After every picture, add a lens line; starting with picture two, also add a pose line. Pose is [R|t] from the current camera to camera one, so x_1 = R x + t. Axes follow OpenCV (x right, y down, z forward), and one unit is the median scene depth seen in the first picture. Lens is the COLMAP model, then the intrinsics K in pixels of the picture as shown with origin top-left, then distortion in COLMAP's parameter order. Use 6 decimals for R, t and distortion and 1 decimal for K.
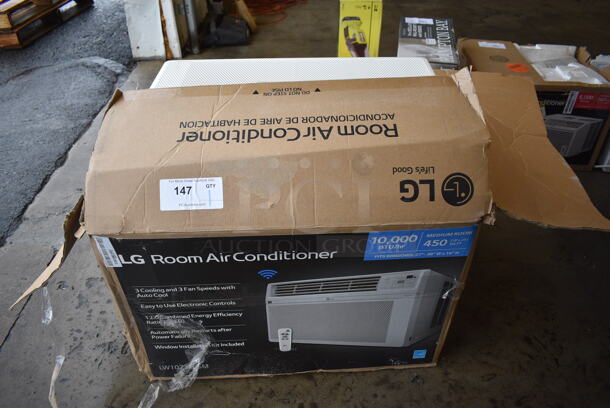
lens RADIAL K [[469.1, 0, 305.0], [0, 469.1, 204.0], [0, 0, 1]] dist [-0.101817, 0.013659]
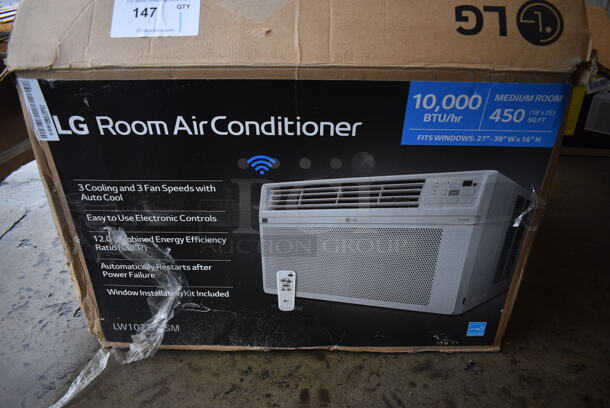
lens RADIAL K [[469.1, 0, 305.0], [0, 469.1, 204.0], [0, 0, 1]] dist [-0.101817, 0.013659]
pose [[0.997333, 0.033791, -0.064696, 0.030155], [-0.042661, 0.989084, -0.141044, 0.287090], [0.059224, 0.143427, 0.987887, 0.306450]]
